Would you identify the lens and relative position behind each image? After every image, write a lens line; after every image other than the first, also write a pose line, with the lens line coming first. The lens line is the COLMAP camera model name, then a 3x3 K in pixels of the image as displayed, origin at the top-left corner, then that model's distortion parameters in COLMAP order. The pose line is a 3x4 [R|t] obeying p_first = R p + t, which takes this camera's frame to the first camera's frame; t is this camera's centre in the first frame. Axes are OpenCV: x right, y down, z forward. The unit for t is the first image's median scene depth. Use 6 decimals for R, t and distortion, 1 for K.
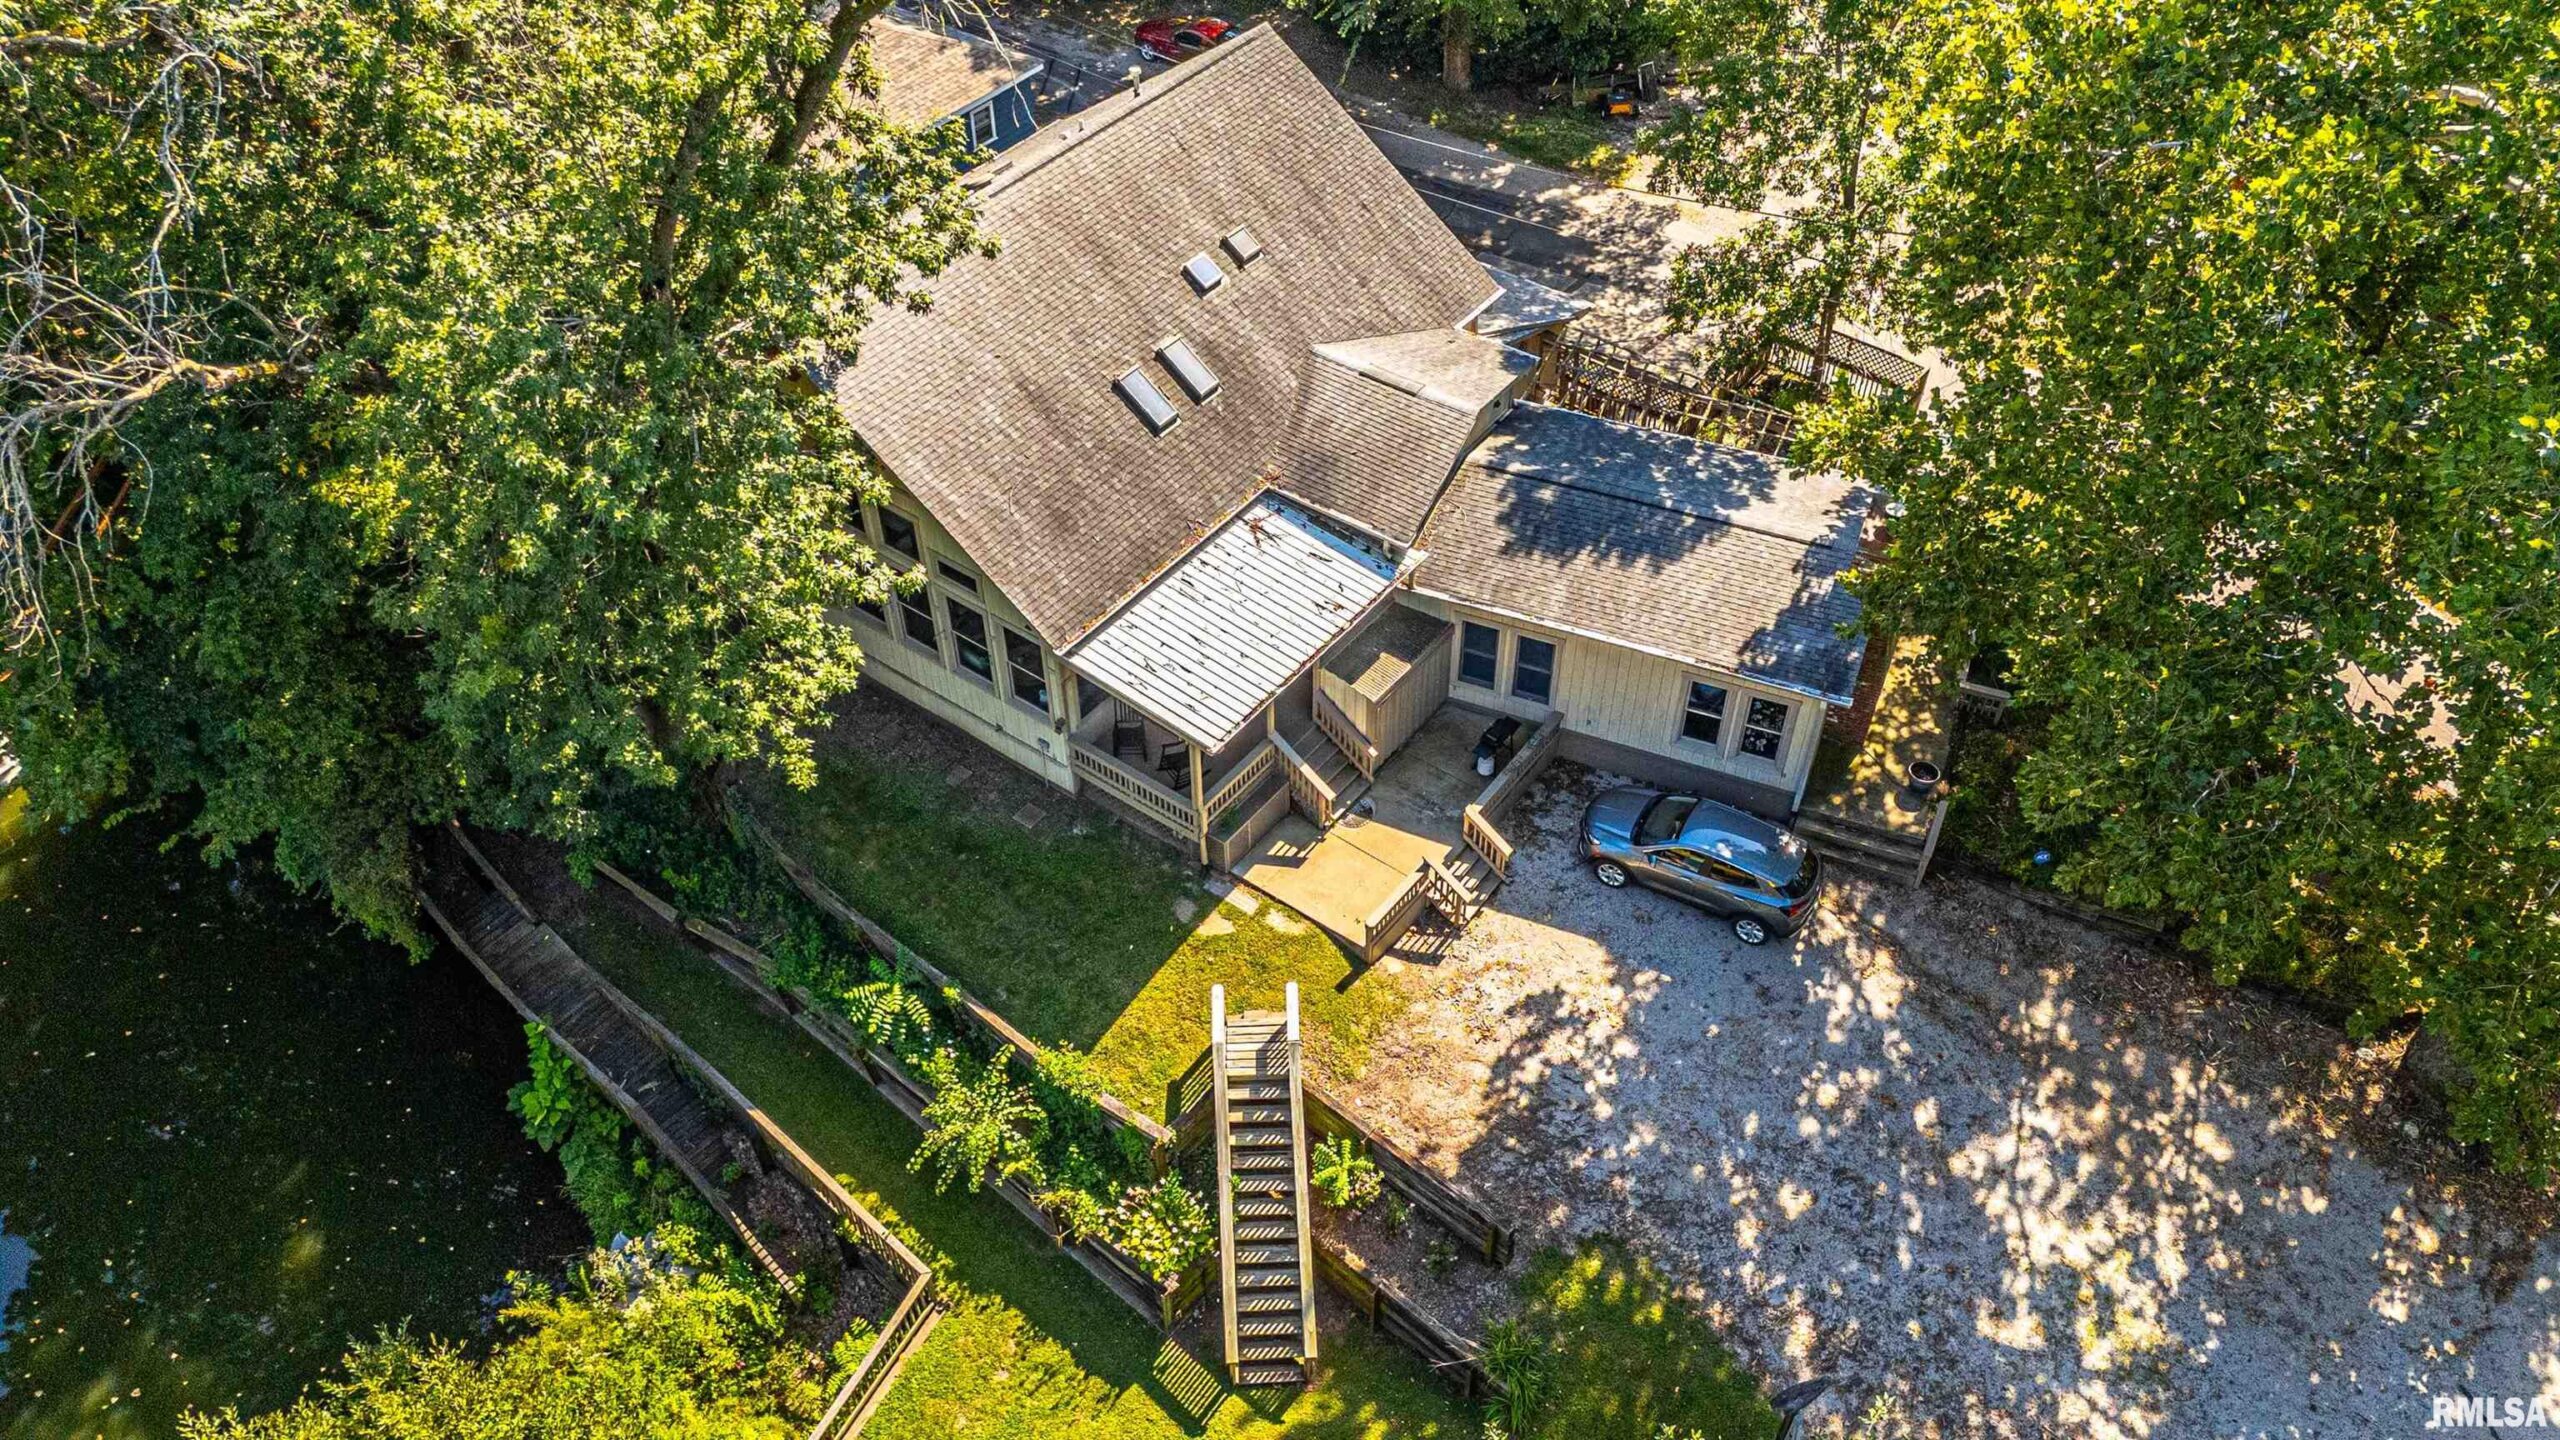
lens RADIAL K [[1827.5, 0, 1280.0], [0, 1827.5, 720.0], [0, 0, 1]] dist [0.043156, -0.001275]
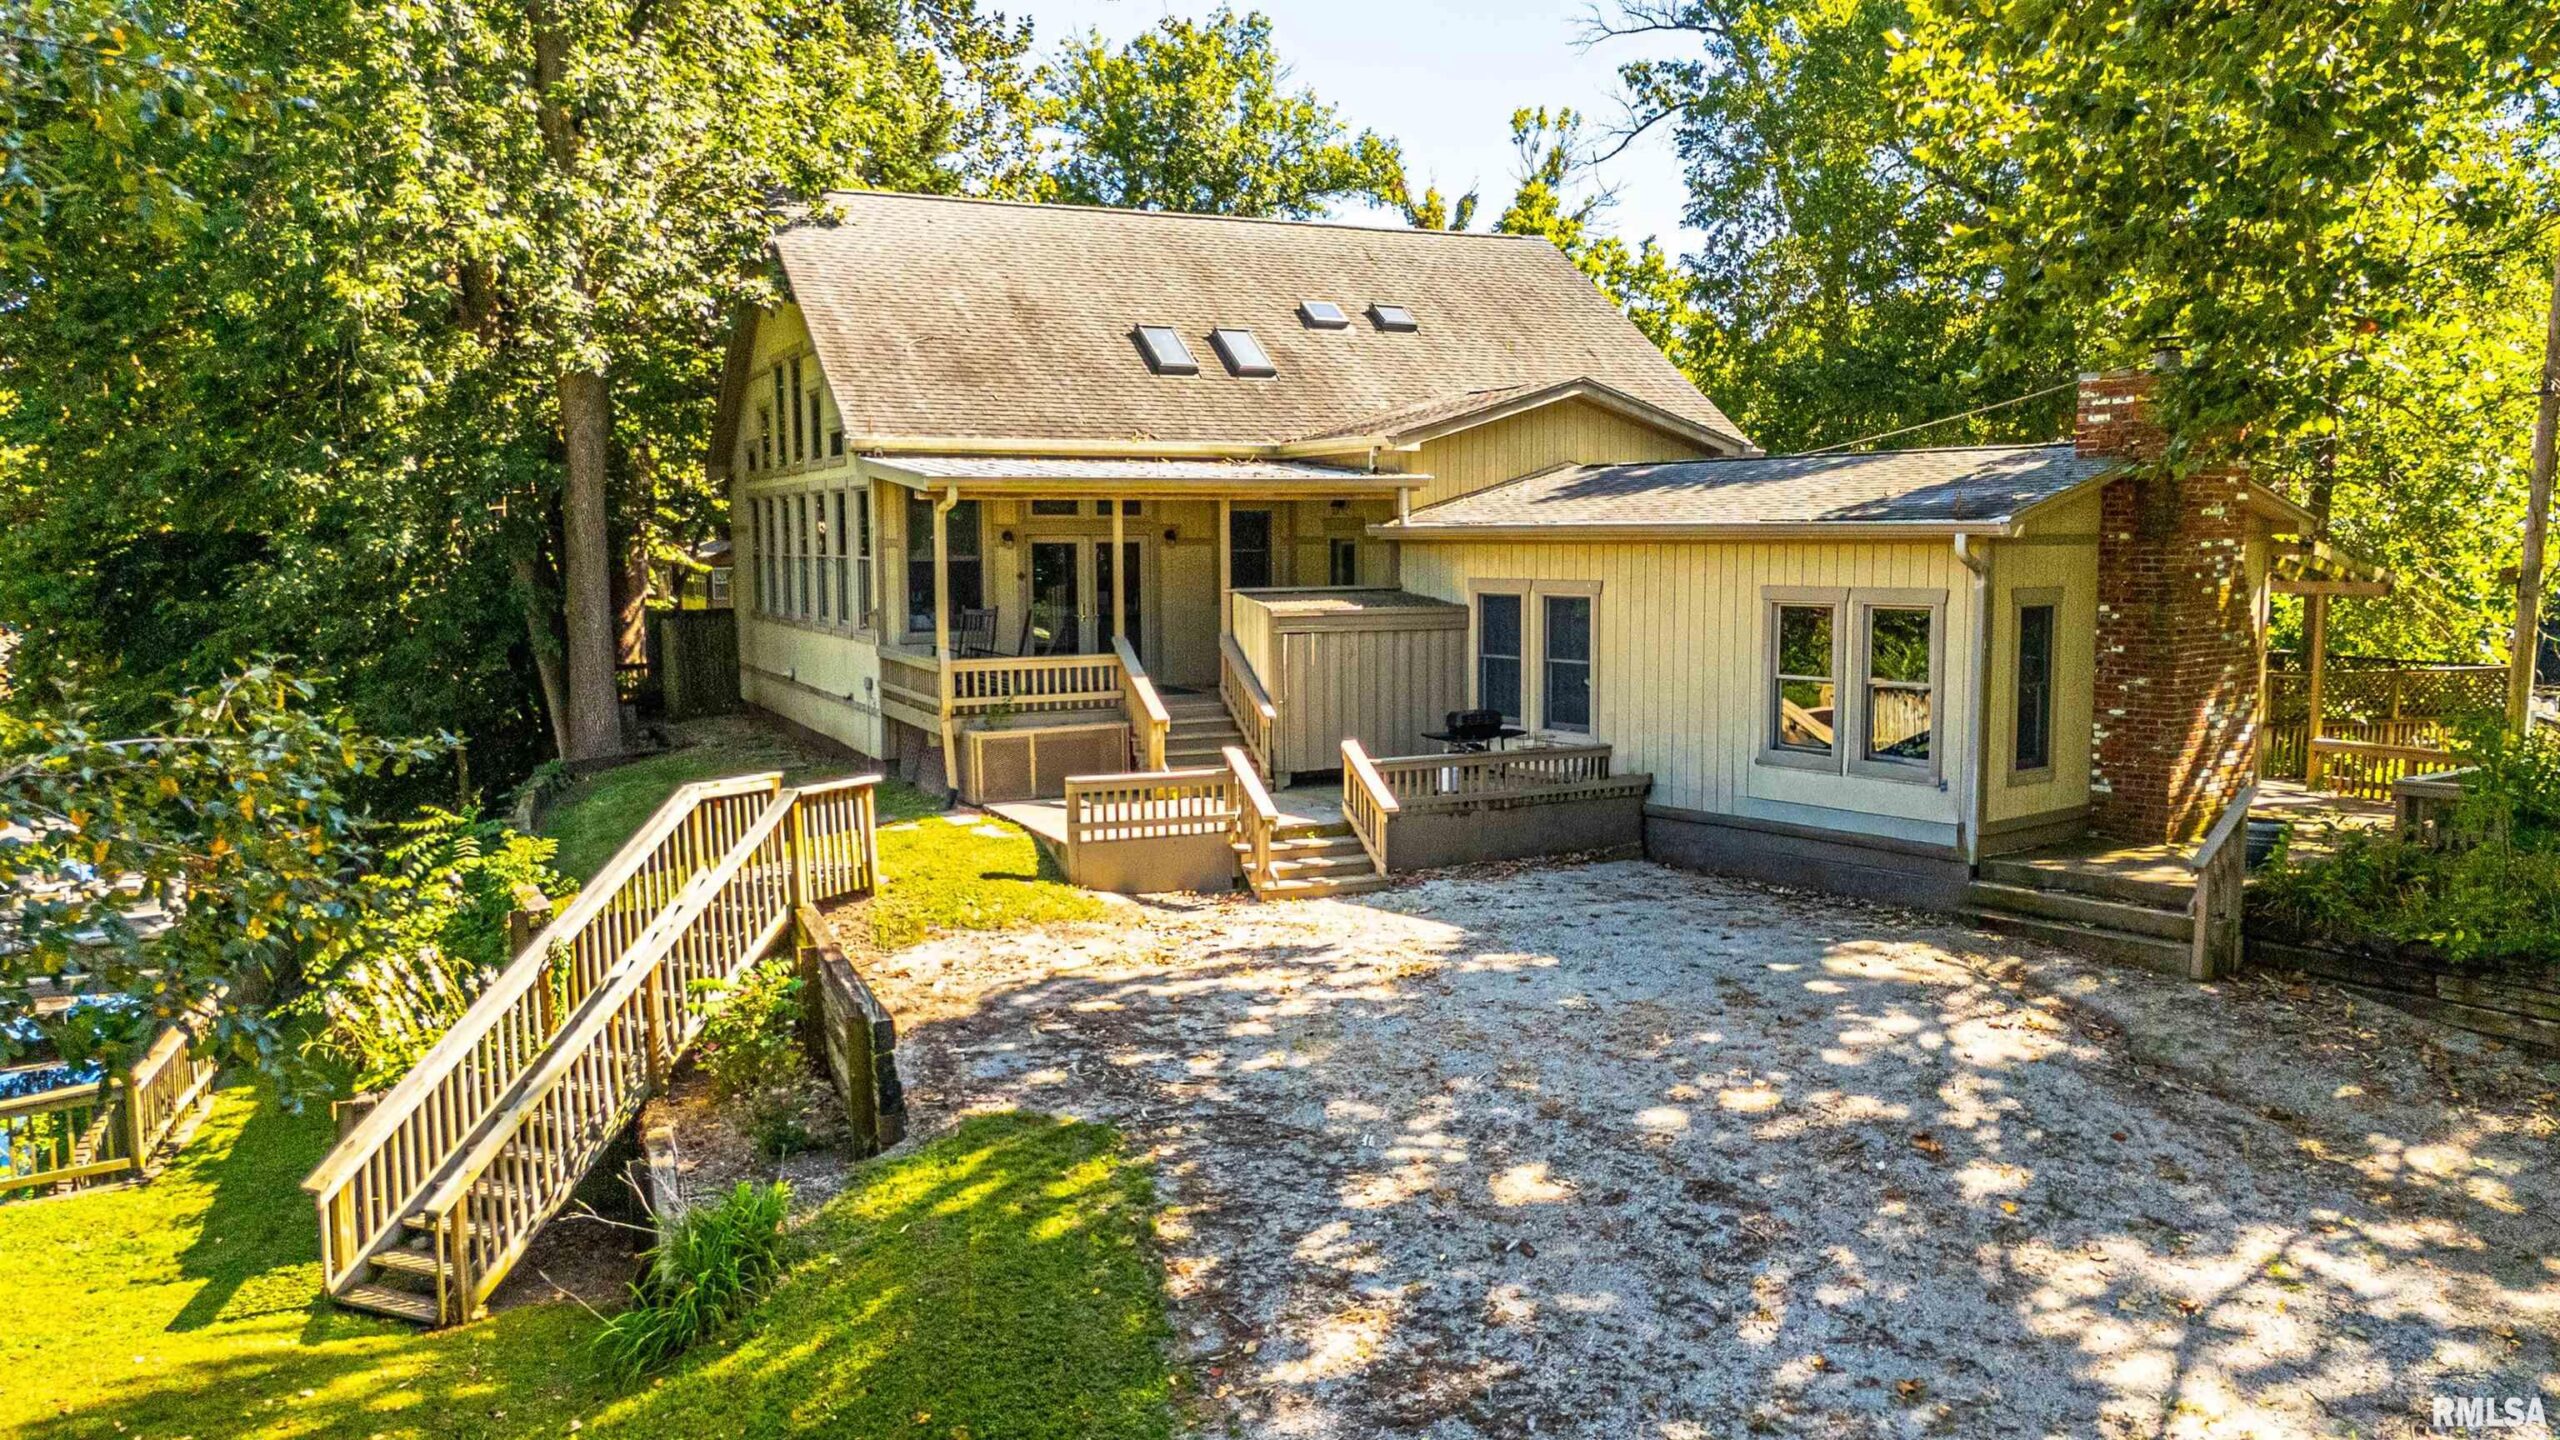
lens RADIAL K [[1918.5, 0, 1280.0], [0, 1918.5, 720.0], [0, 0, 1]] dist [0.044495, -0.000934]
pose [[0.880185, 0.052177, -0.471754, 0.392736], [-0.329974, 0.781707, -0.529198, 0.394815], [0.341161, 0.621459, 0.705264, 0.569038]]
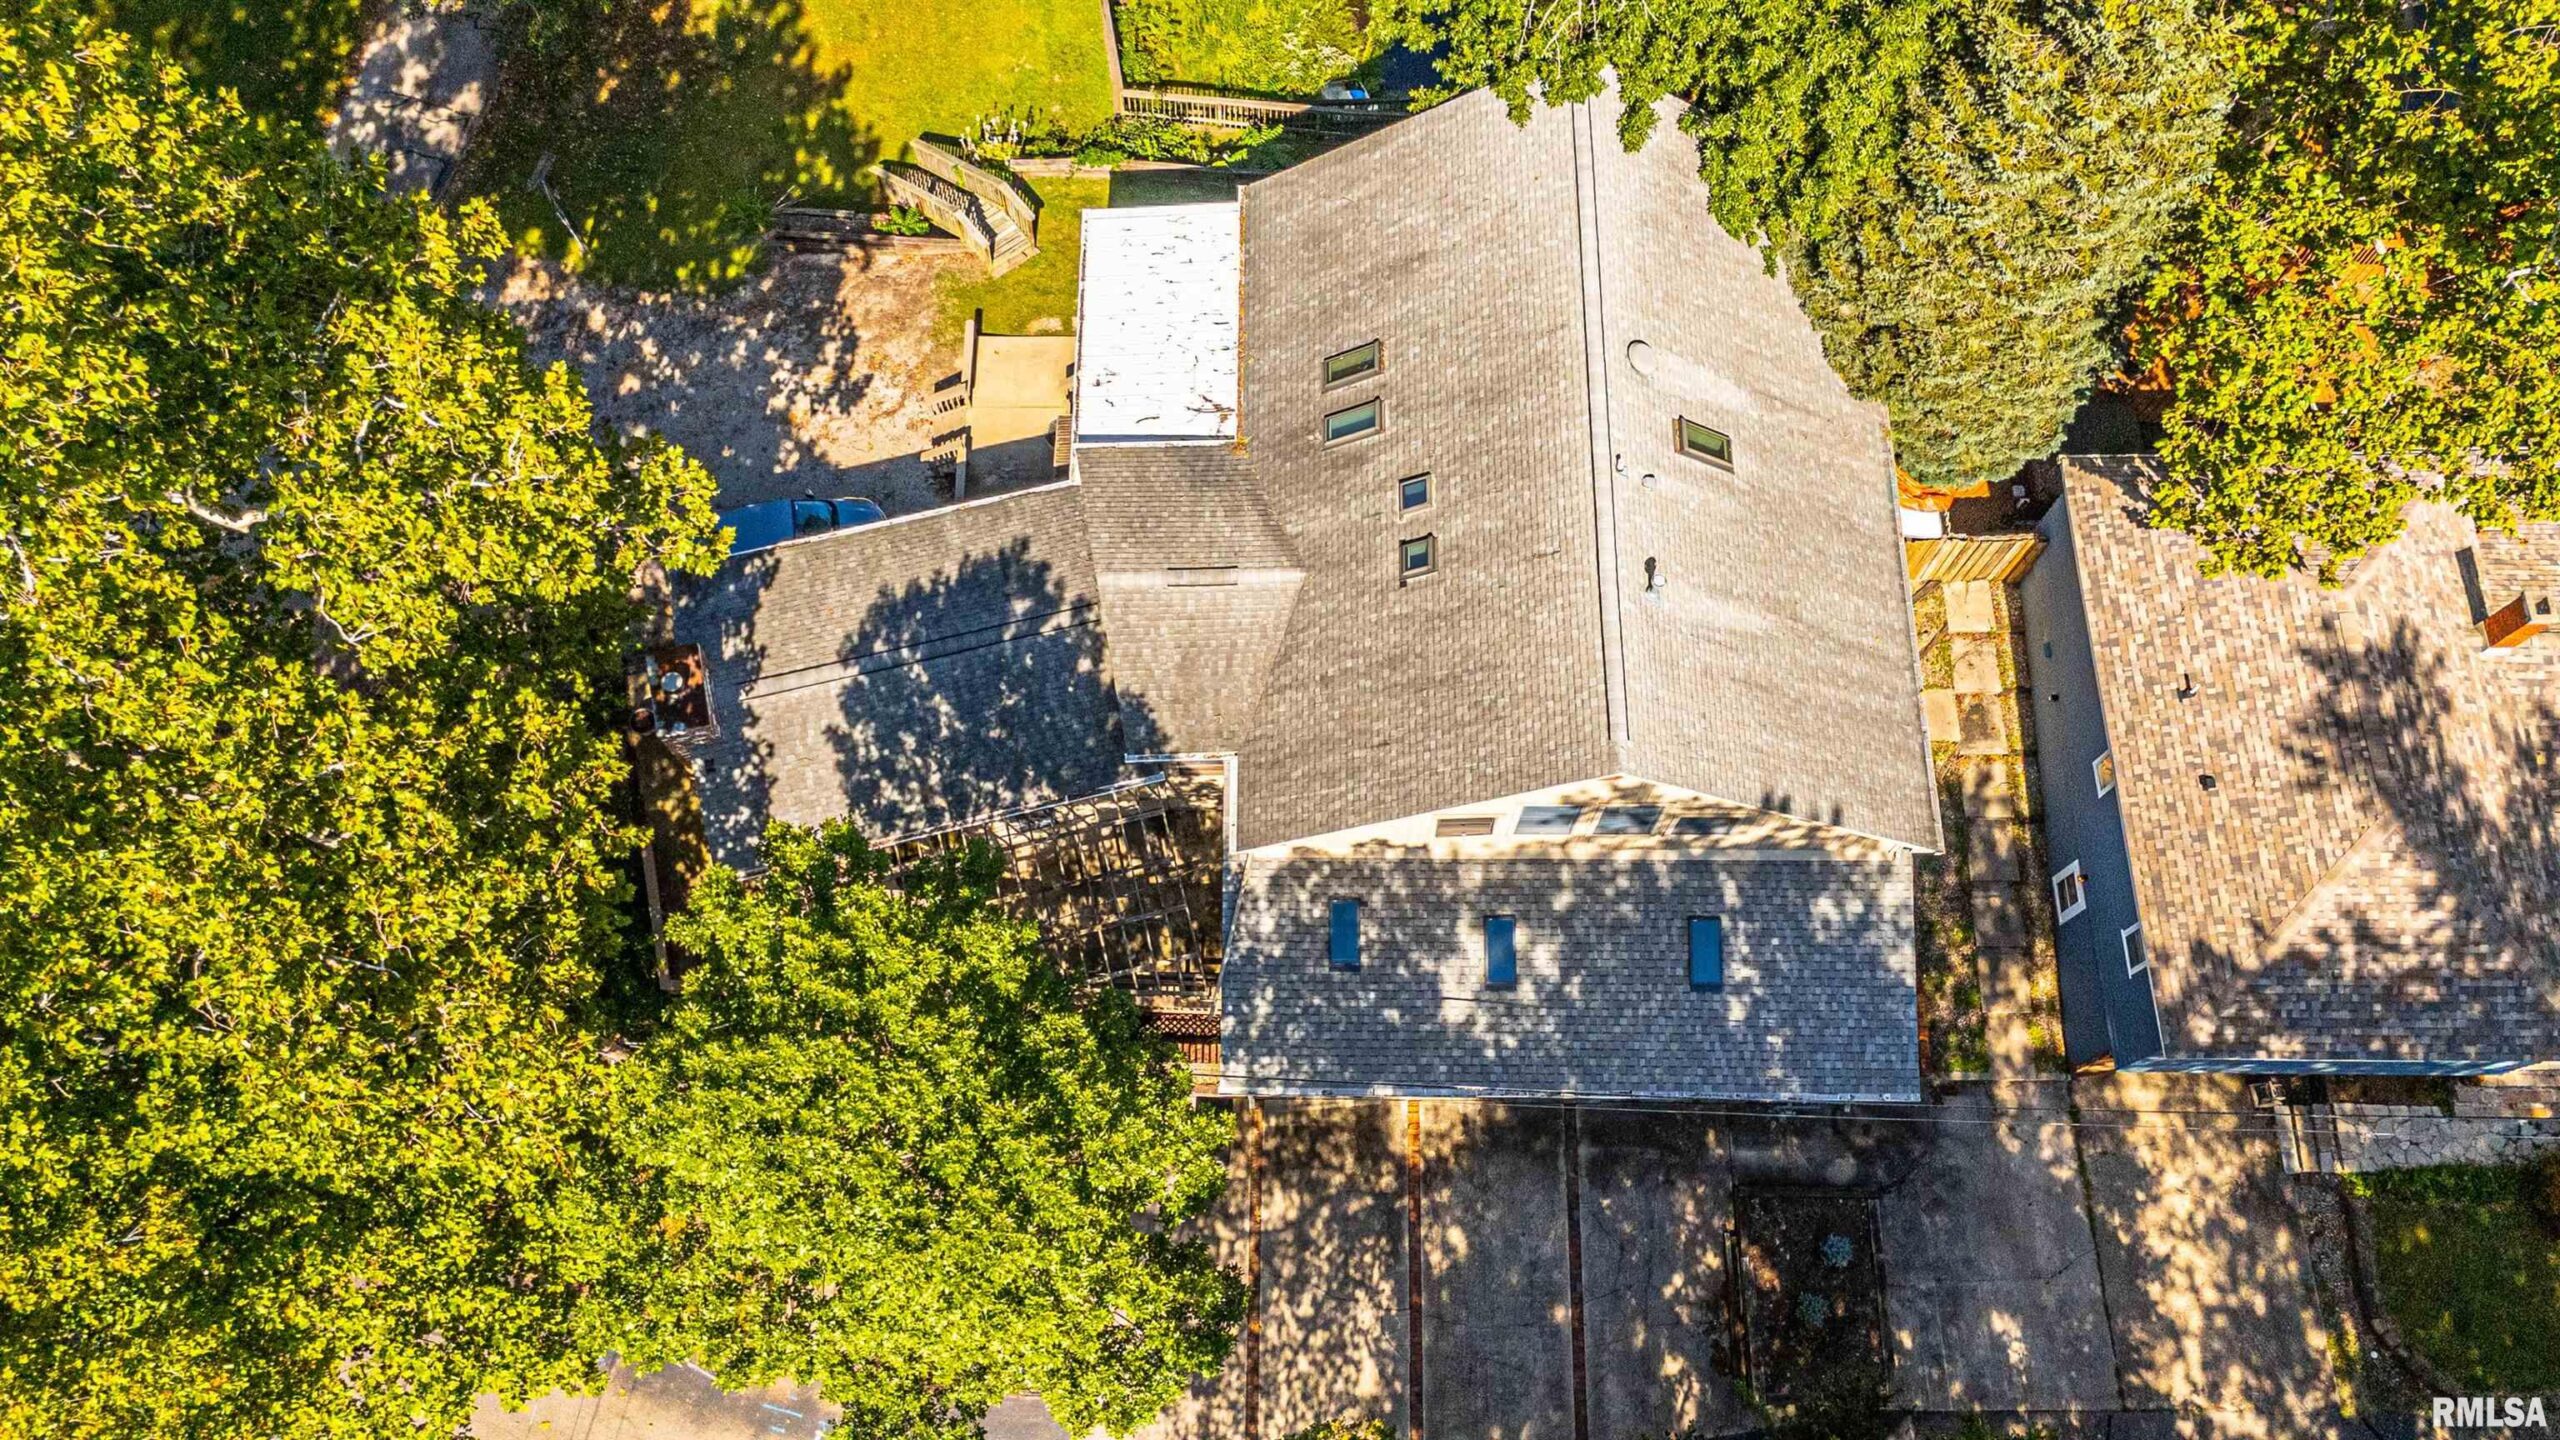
lens RADIAL K [[1918.5, 0, 1280.0], [0, 1918.5, 720.0], [0, 0, 1]] dist [0.044495, -0.000934]
pose [[-0.796276, 0.571369, -0.198701, 0.299489], [-0.406999, -0.263000, 0.874747, -1.198623], [0.447545, 0.777411, 0.441967, 0.714745]]
